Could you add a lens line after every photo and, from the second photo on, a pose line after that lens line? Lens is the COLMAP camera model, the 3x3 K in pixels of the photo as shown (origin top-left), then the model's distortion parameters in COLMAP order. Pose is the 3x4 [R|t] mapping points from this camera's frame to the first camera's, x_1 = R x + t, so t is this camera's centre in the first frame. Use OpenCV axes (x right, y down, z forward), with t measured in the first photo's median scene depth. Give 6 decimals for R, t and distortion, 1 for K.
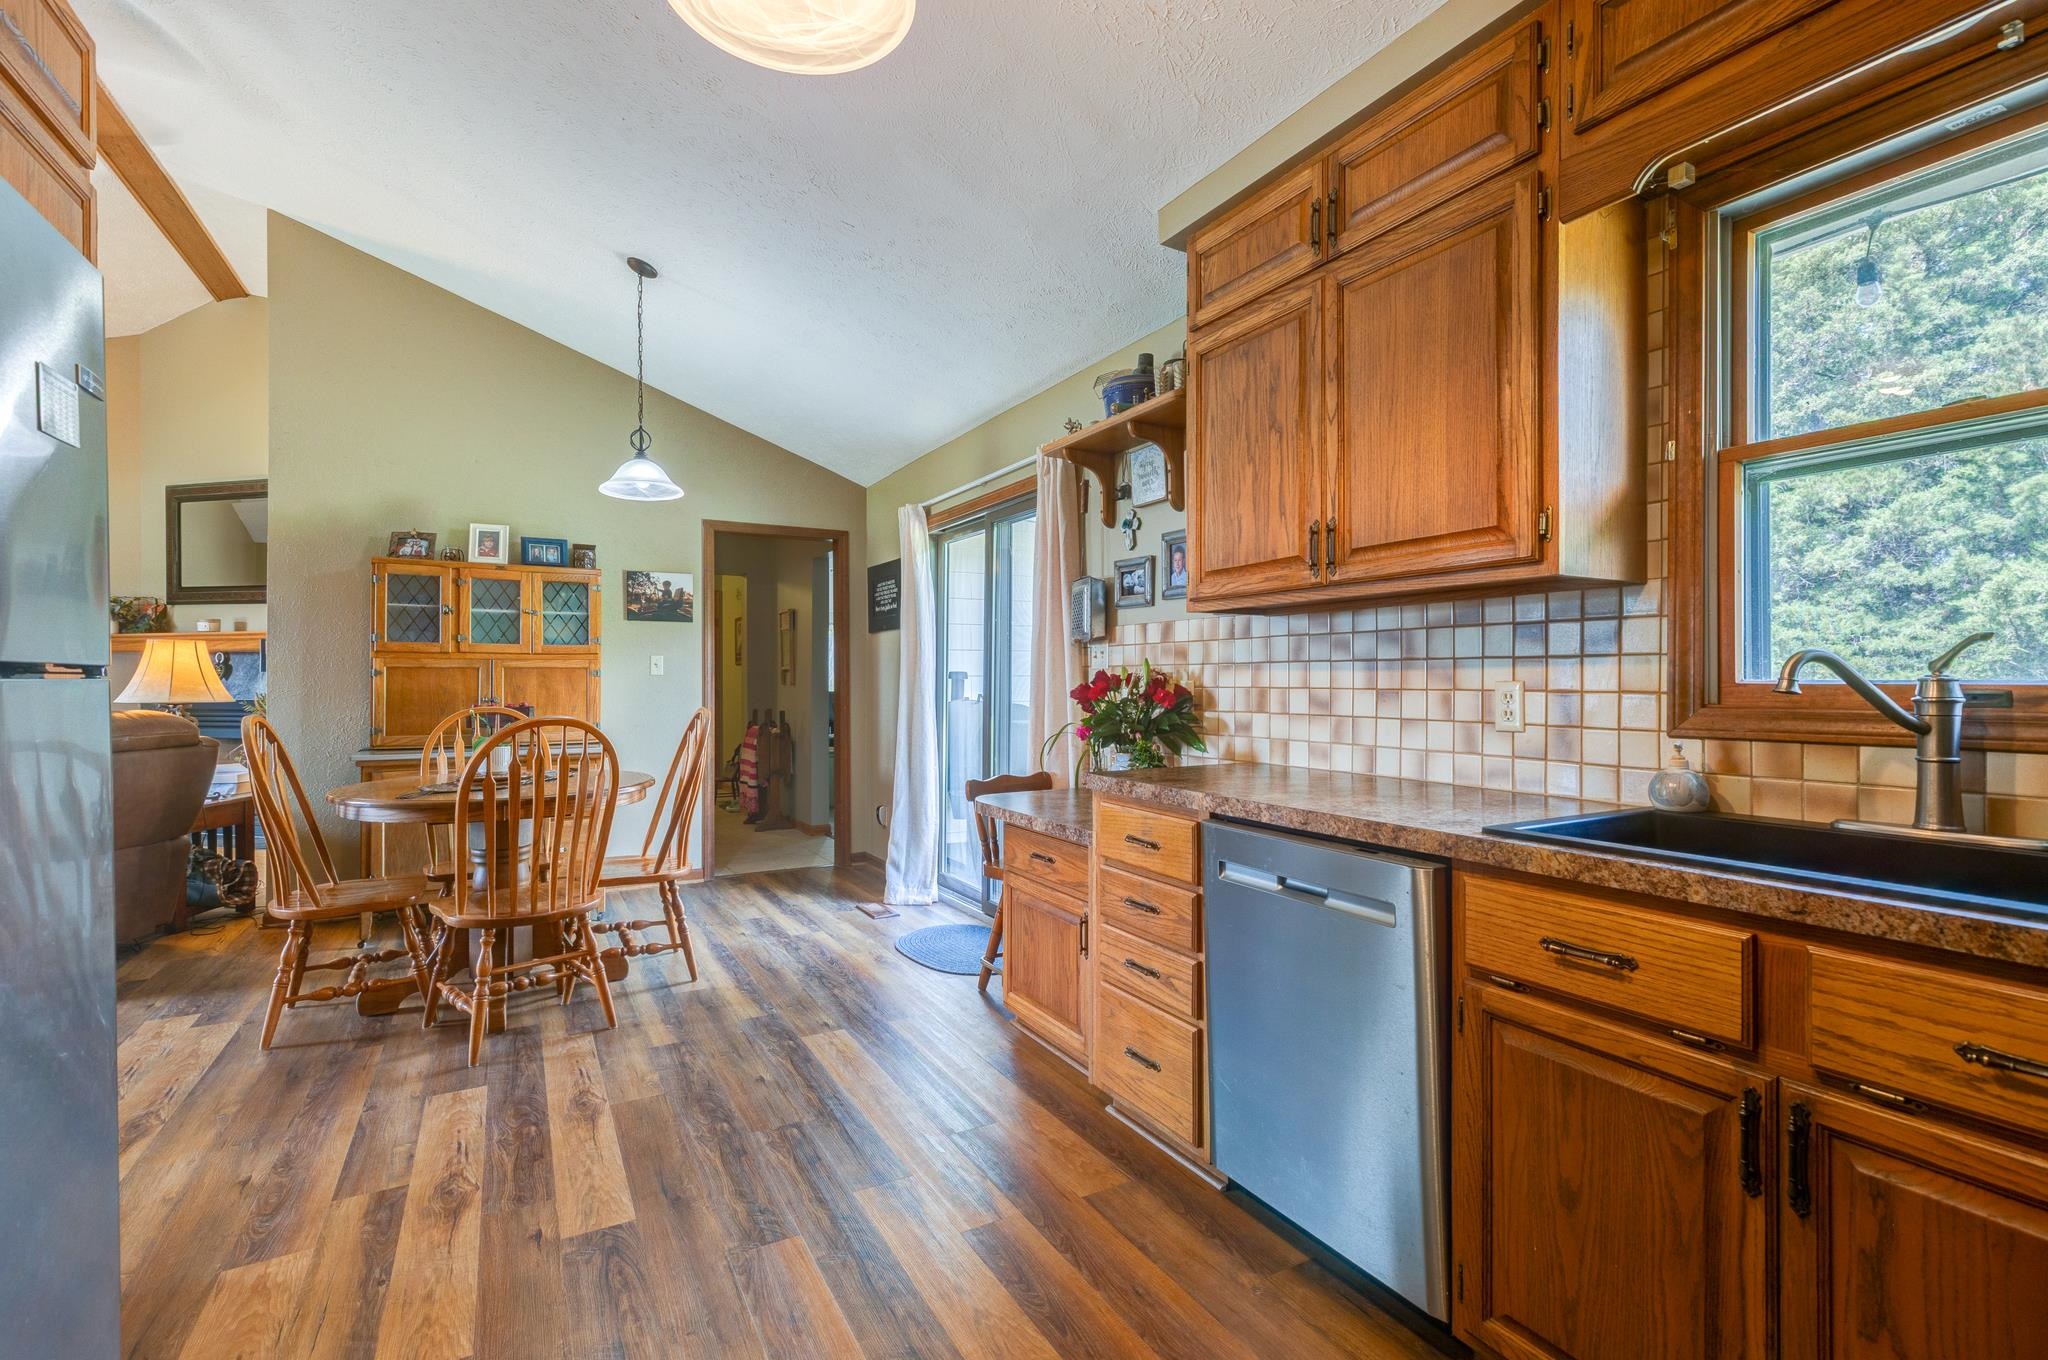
lens RADIAL K [[927.1, 0, 1021.7], [0, 927.1, 684.1], [0, 0, 1]] dist [0.001863, 0.000246]
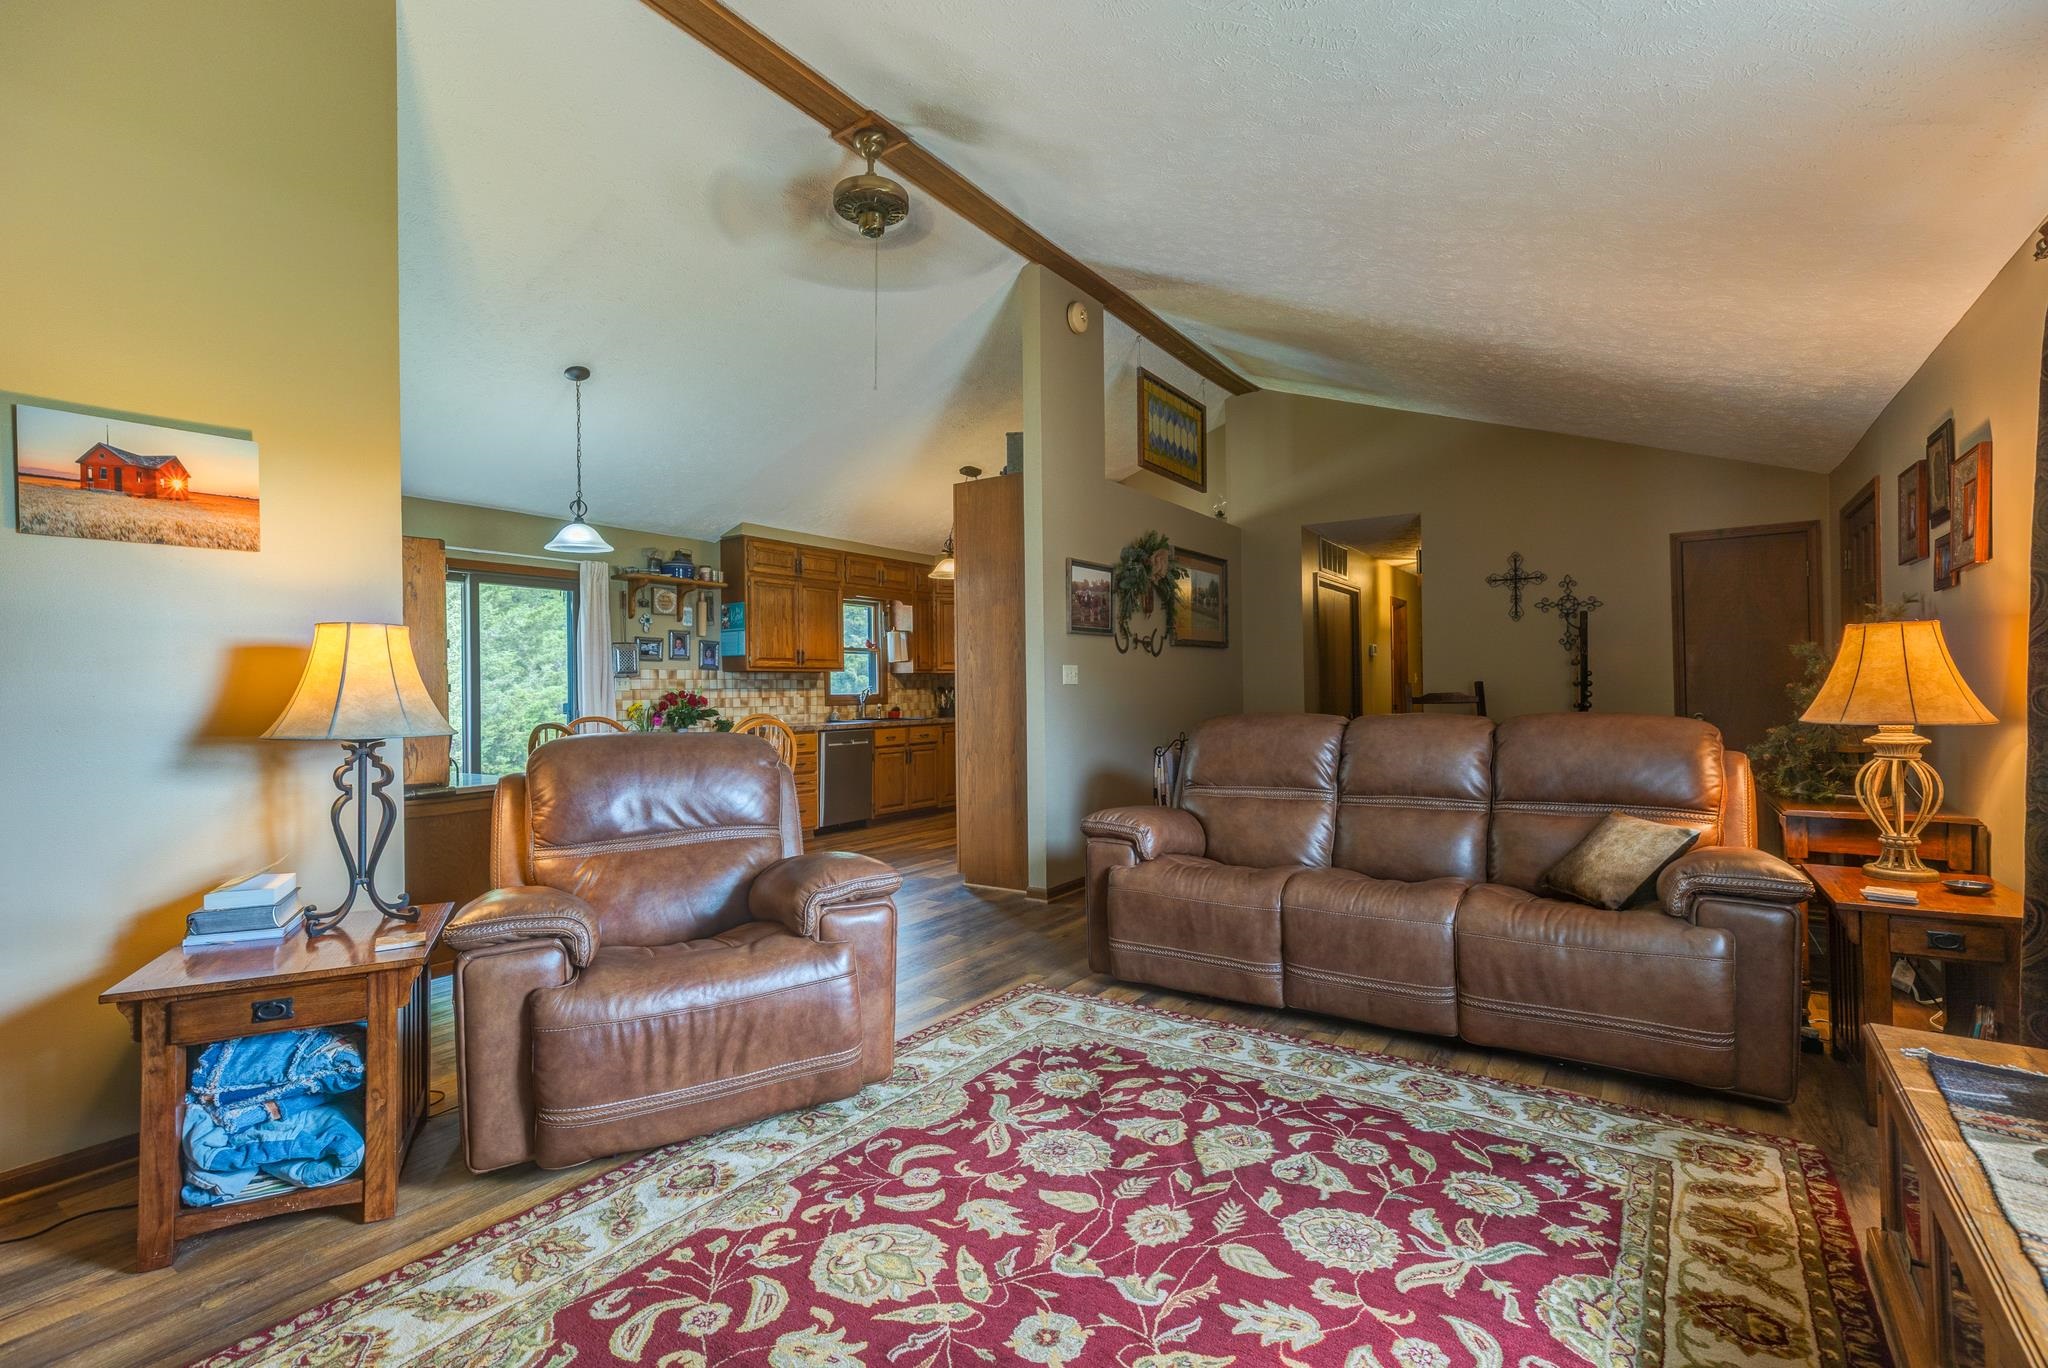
lens RADIAL K [[927.1, 0, 1018.2], [0, 927.1, 681.7], [0, 0, 1]] dist [0.001863, 0.000246]
pose [[-0.451055, 0.014208, 0.892383, -2.141505], [0.016784, 0.999831, -0.007435, -0.008207], [-0.892338, 0.011625, -0.451218, 1.228666]]
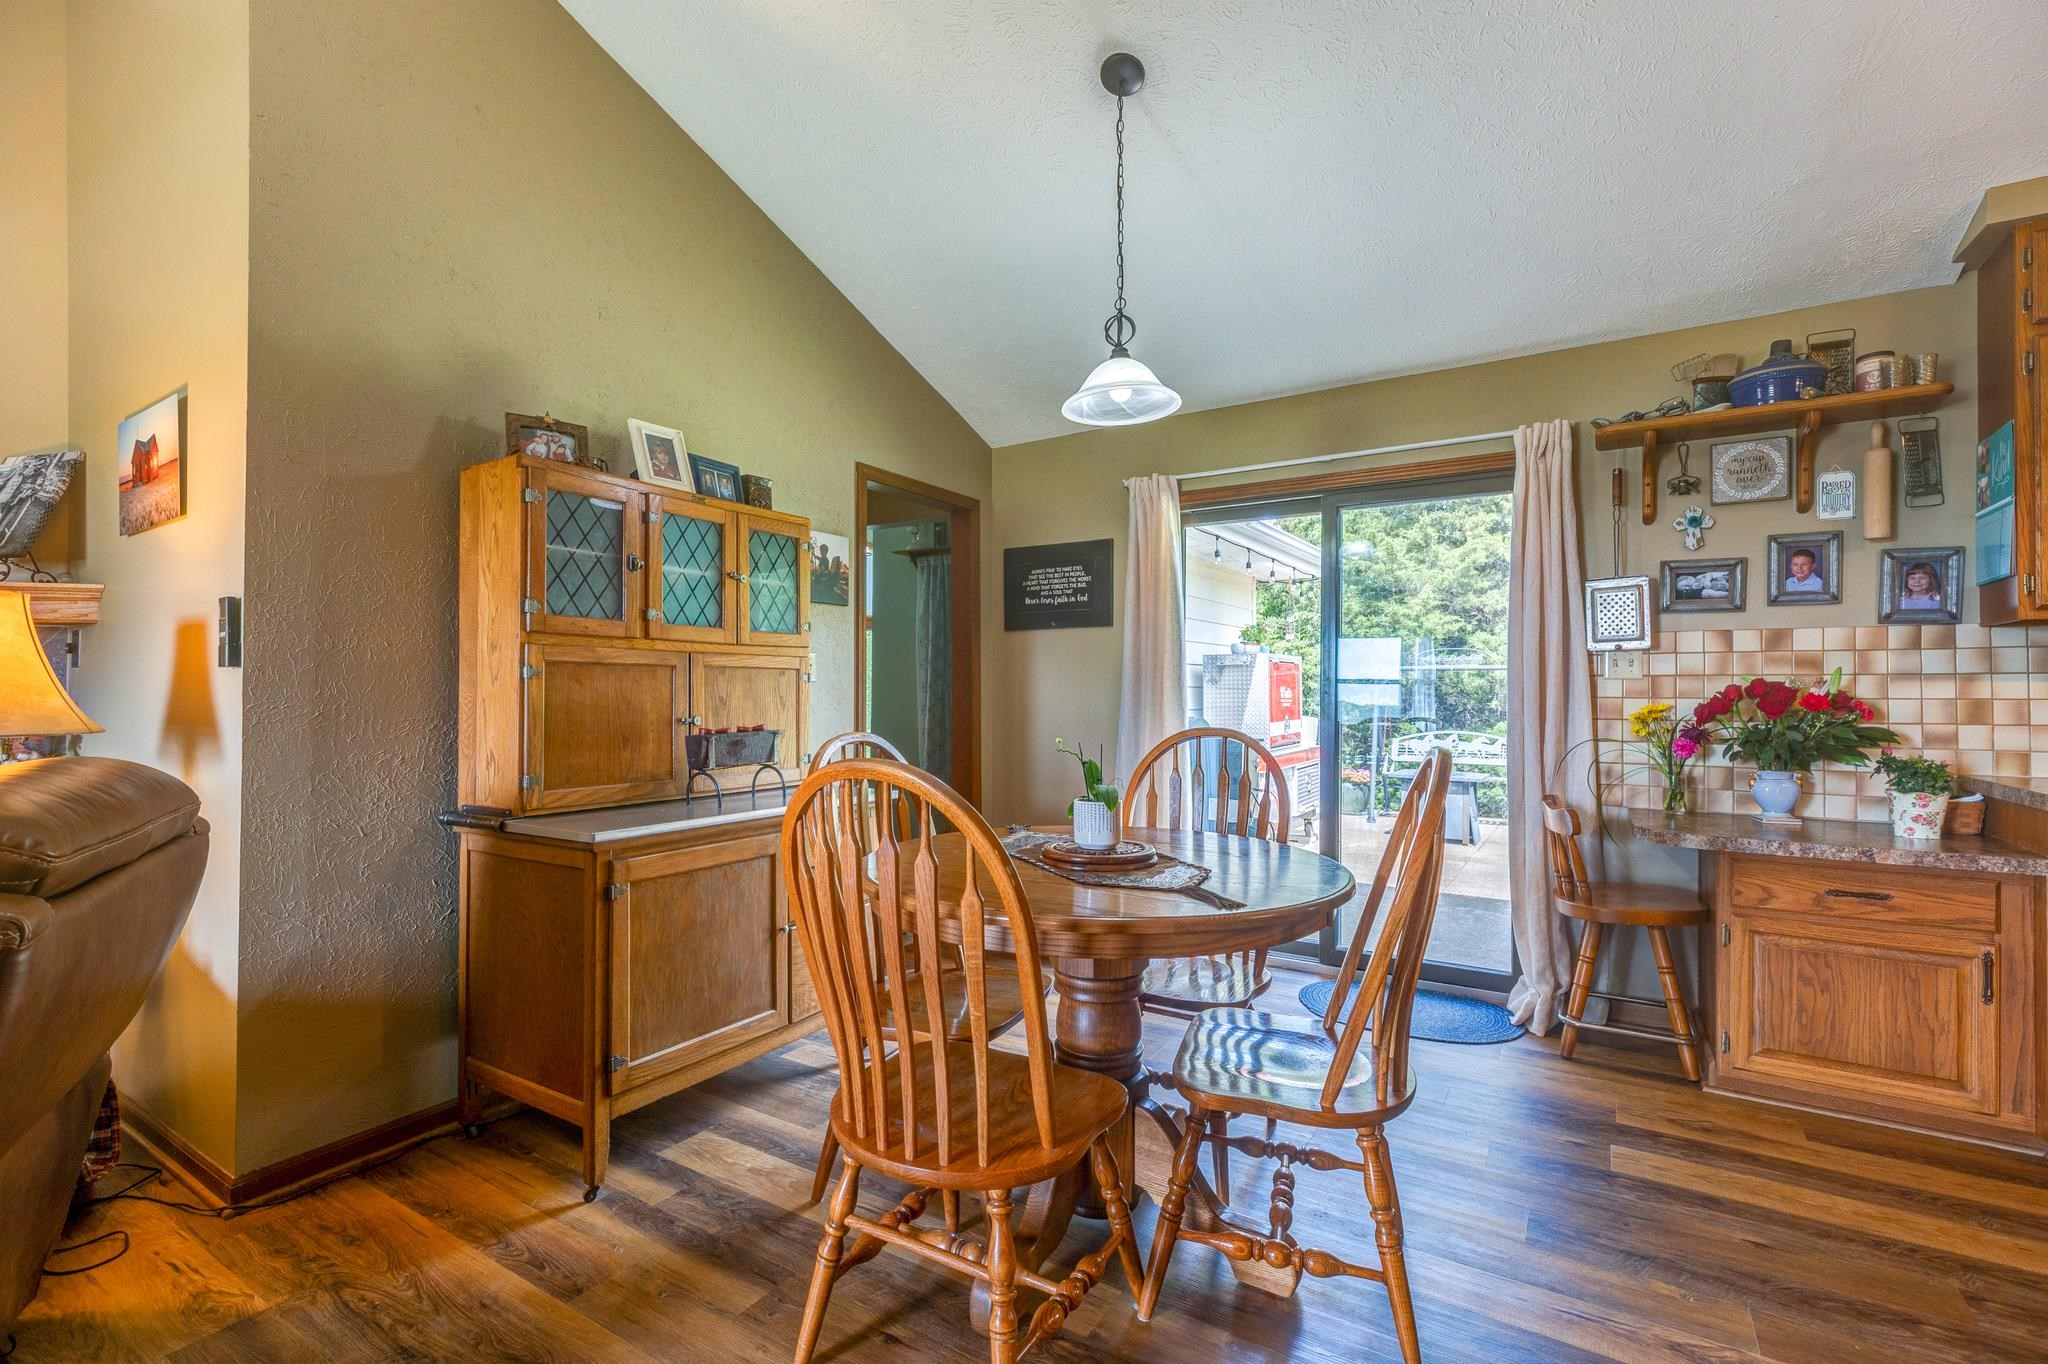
lens RADIAL K [[927.1, 0, 1016.3], [0, 927.1, 685.9], [0, 0, 1]] dist [0.001863, 0.000246]
pose [[0.875713, 0.007183, 0.482779, -0.943484], [-0.001247, 0.999920, -0.012615, 0.002837], [-0.482831, 0.010445, 0.875651, 0.534866]]
